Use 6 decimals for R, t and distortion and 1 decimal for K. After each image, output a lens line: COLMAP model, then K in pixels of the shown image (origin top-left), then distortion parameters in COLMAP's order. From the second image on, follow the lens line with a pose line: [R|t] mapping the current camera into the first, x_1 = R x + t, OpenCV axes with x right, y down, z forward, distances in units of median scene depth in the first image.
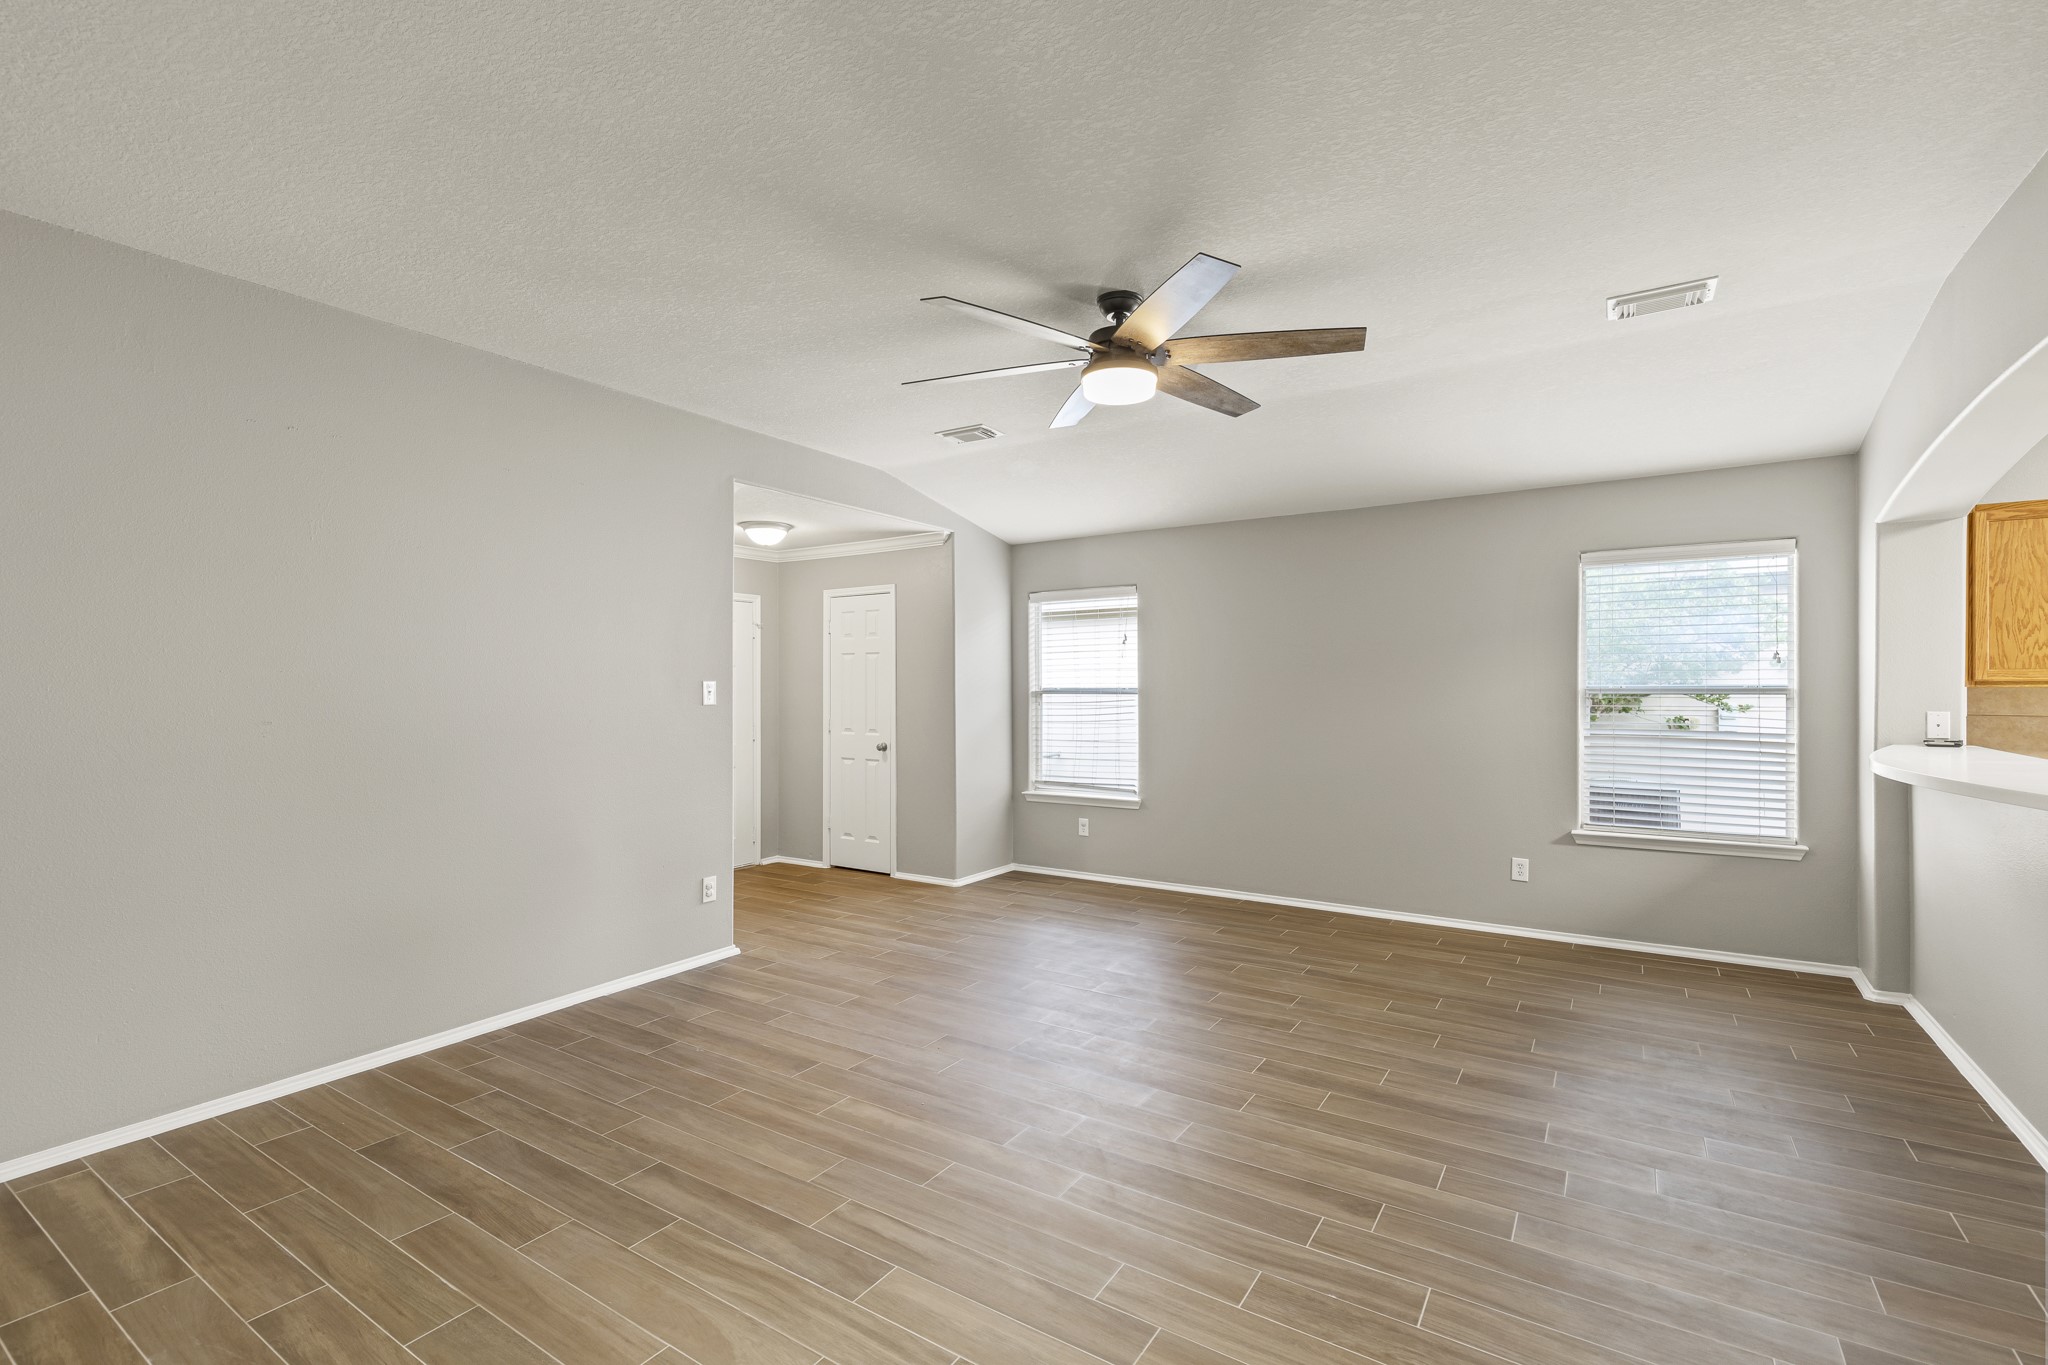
lens RADIAL K [[916.7, 0, 1032.2], [0, 916.7, 686.0], [0, 0, 1]] dist [0.002919, 0.000106]
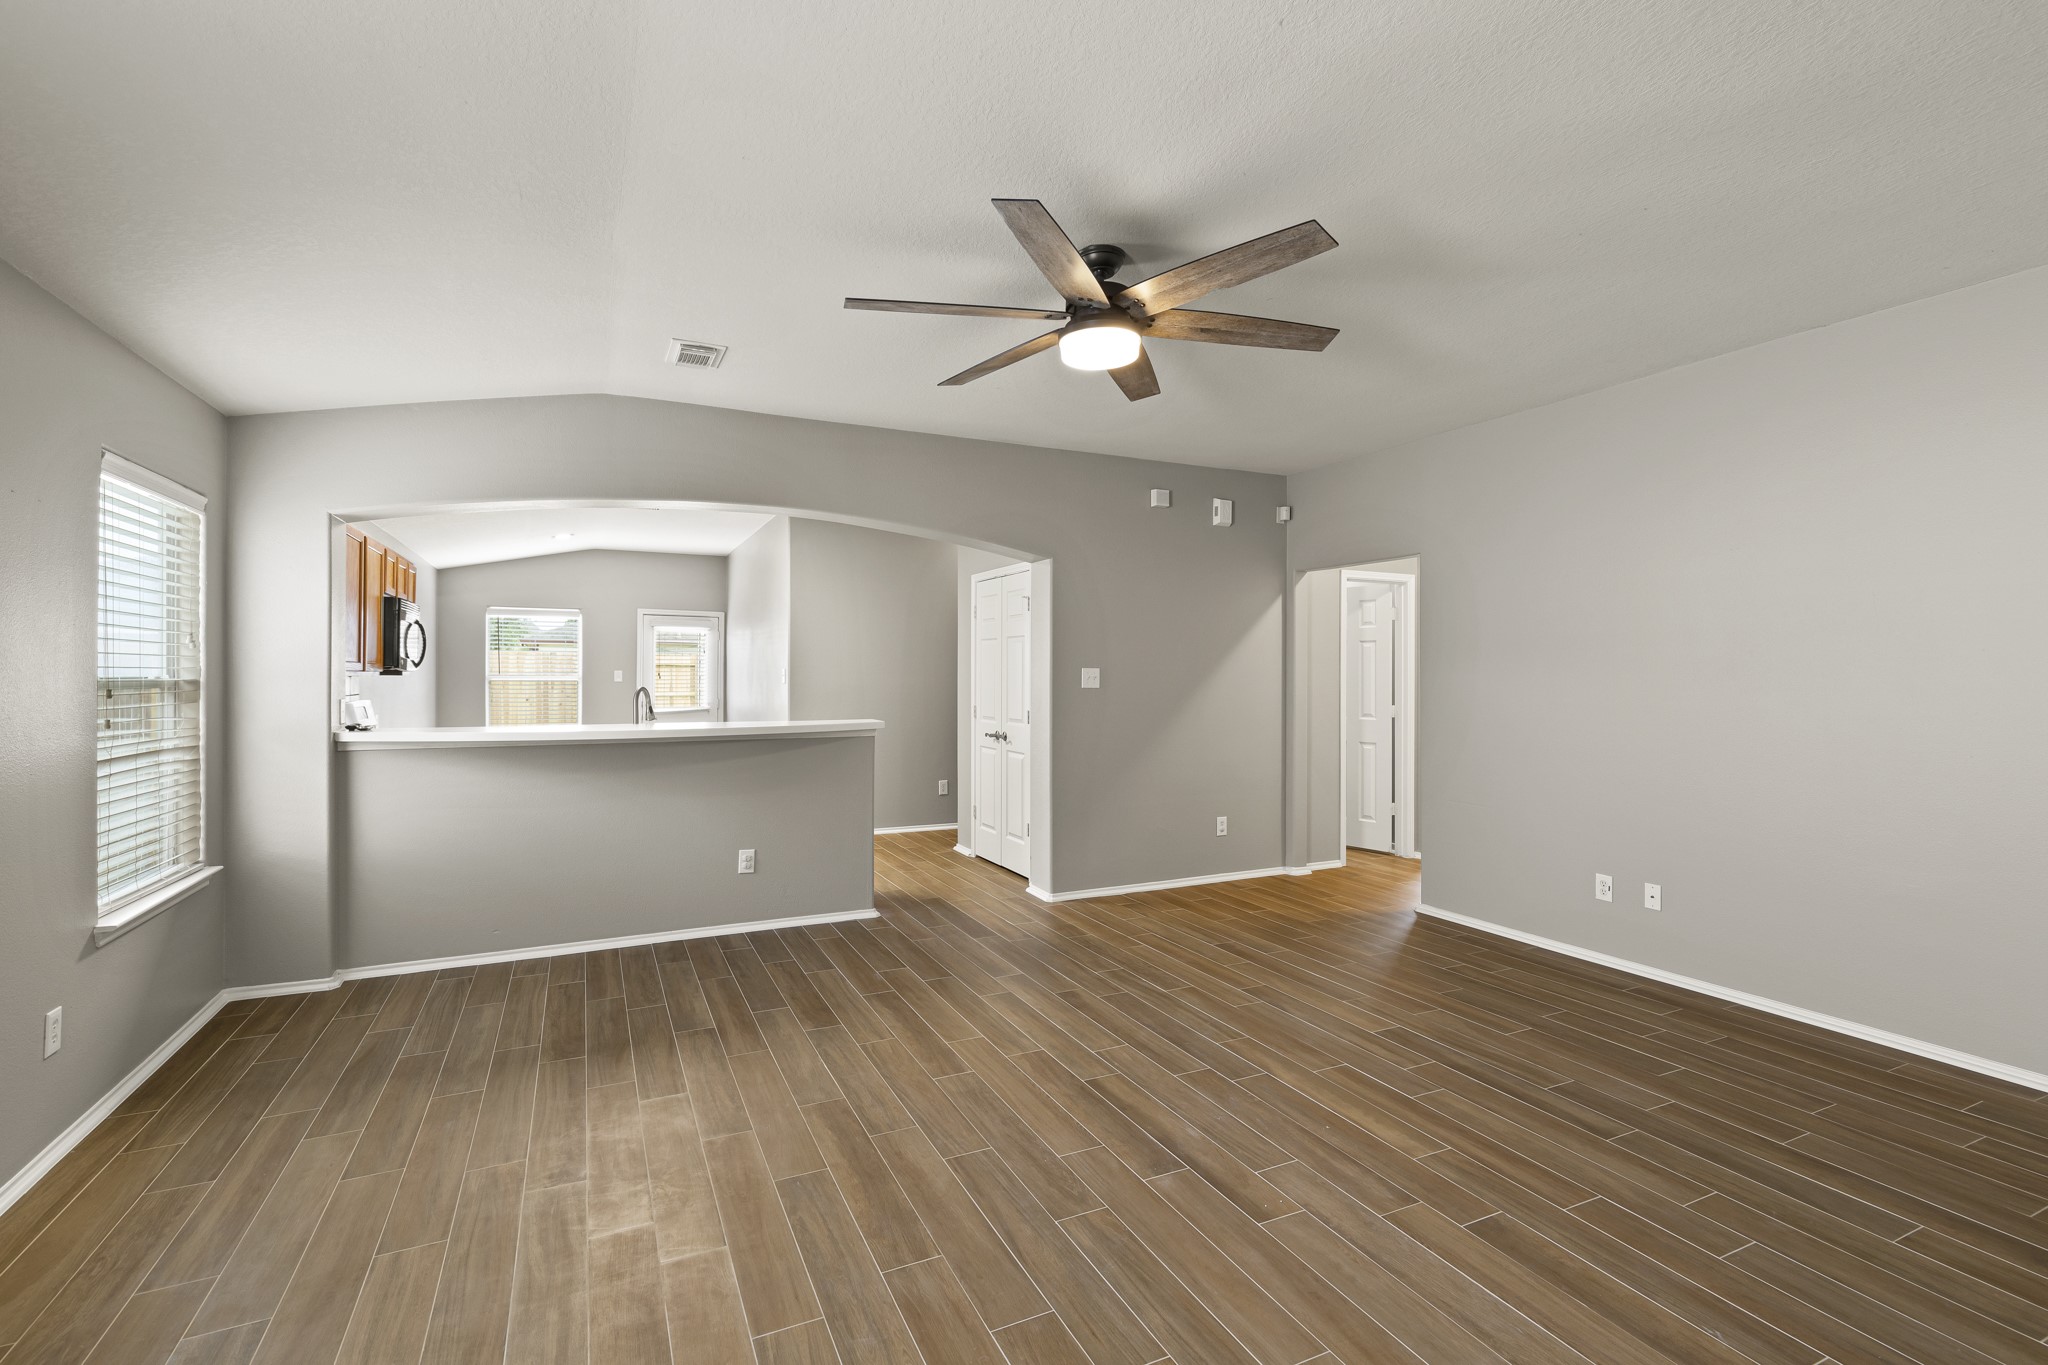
lens RADIAL K [[933.6, 0, 1030.1], [0, 933.6, 674.8], [0, 0, 1]] dist [0.002231, 0.000361]
pose [[-0.854471, 0.001651, 0.519496, -0.250099], [0.001956, 0.999998, 0.000039, 0.001100], [-0.519495, 0.001049, -0.854473, 1.389382]]
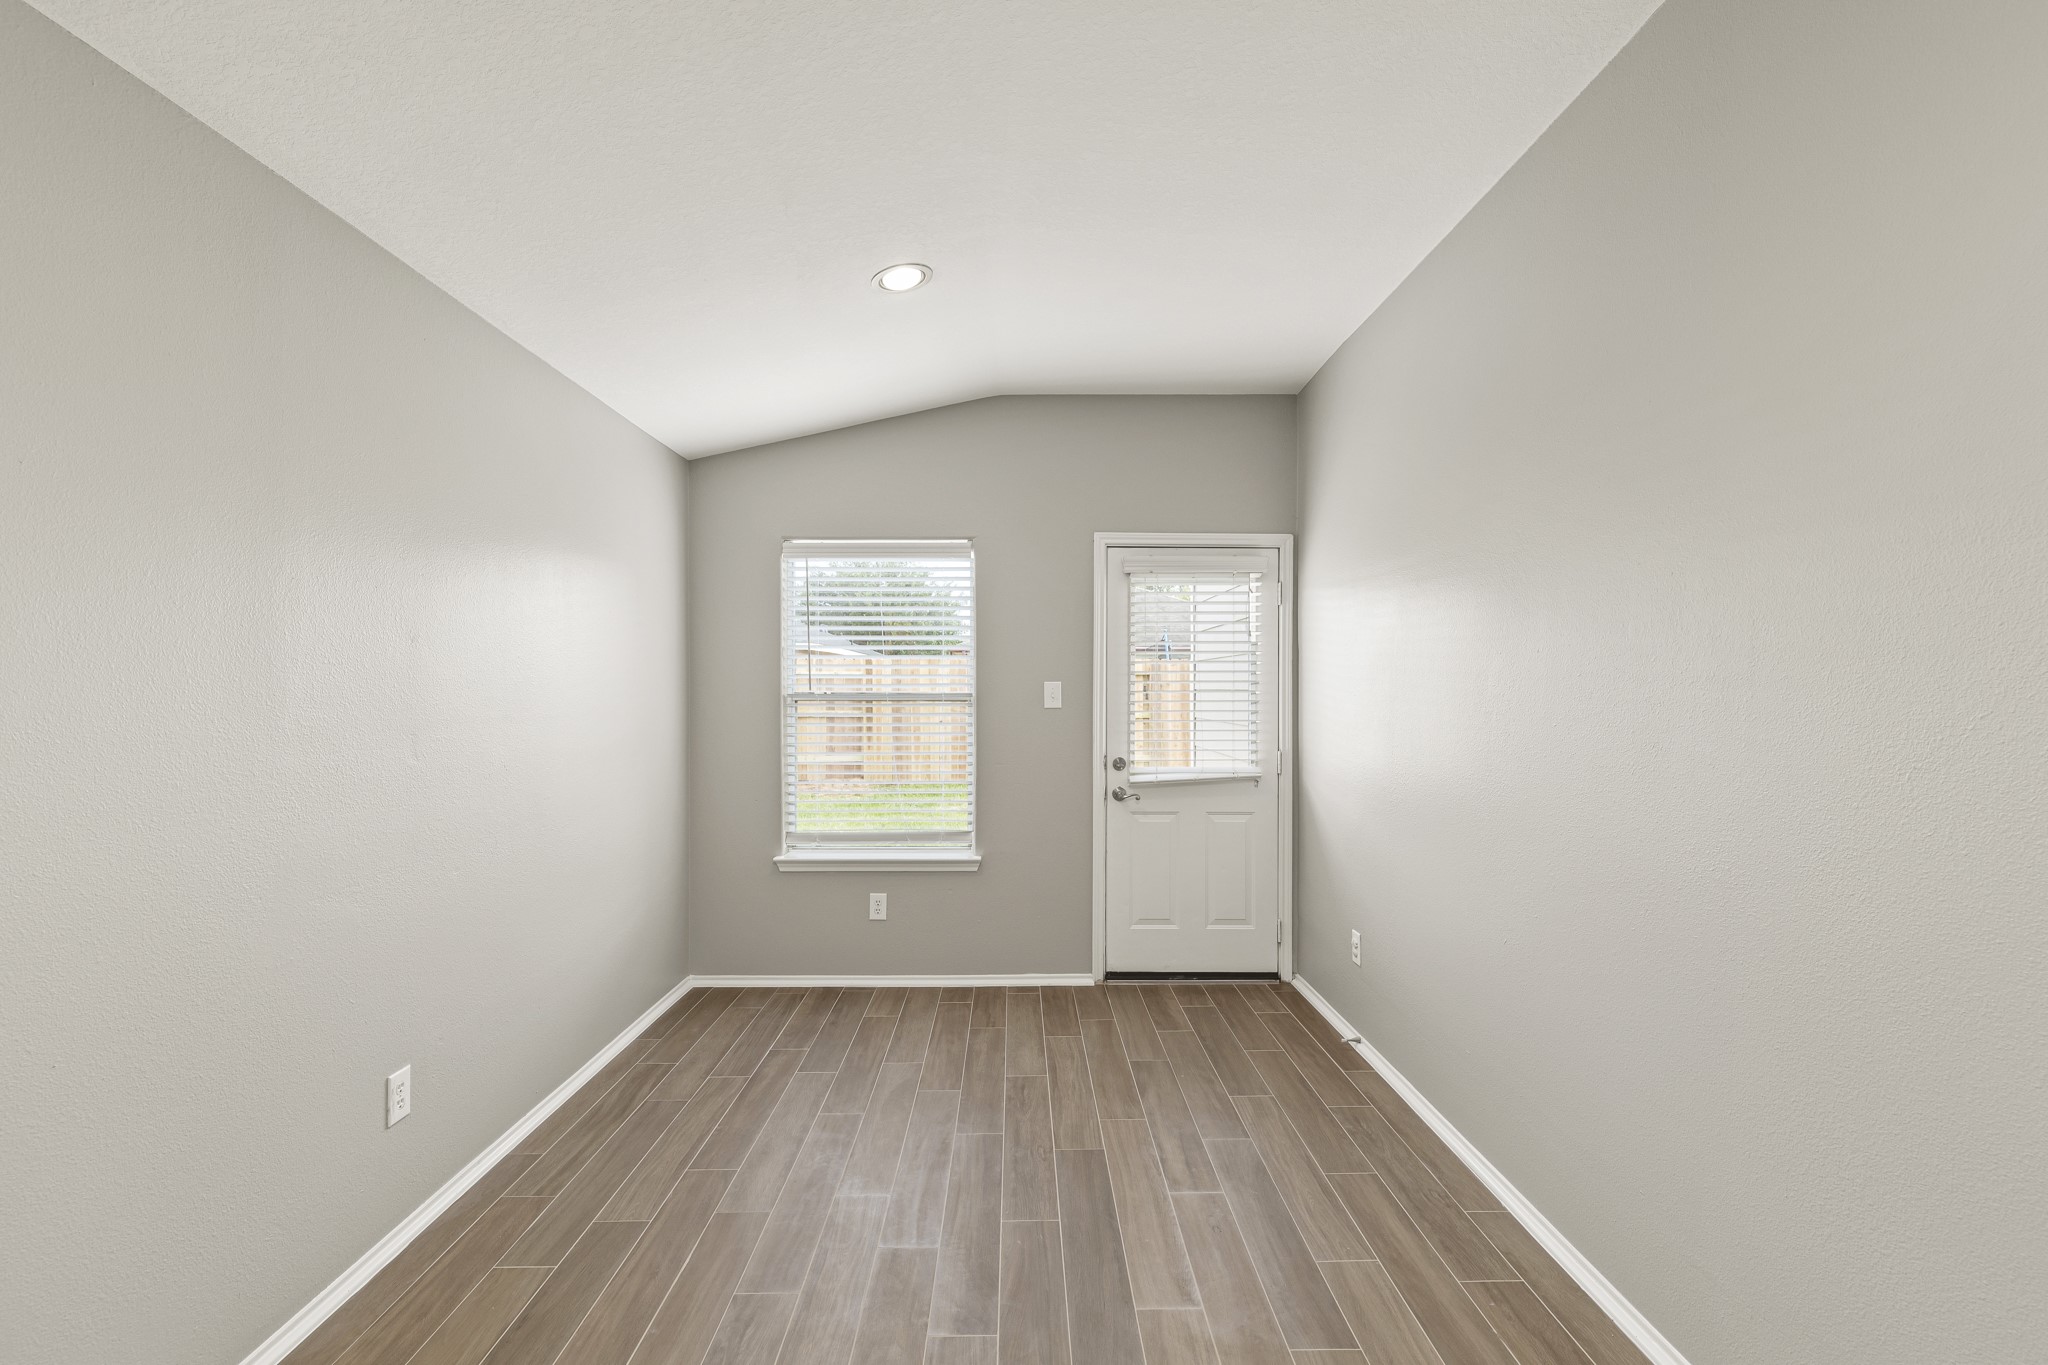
lens RADIAL K [[925.3, 0, 1022.6], [0, 925.3, 691.1], [0, 0, 1]] dist [0.000982, -0.000115]
pose [[-0.553862, 0.001622, 0.832607, 1.107089], [0.005616, 0.999983, 0.001788, -0.002840], [-0.832590, 0.005666, -0.553861, 0.455427]]
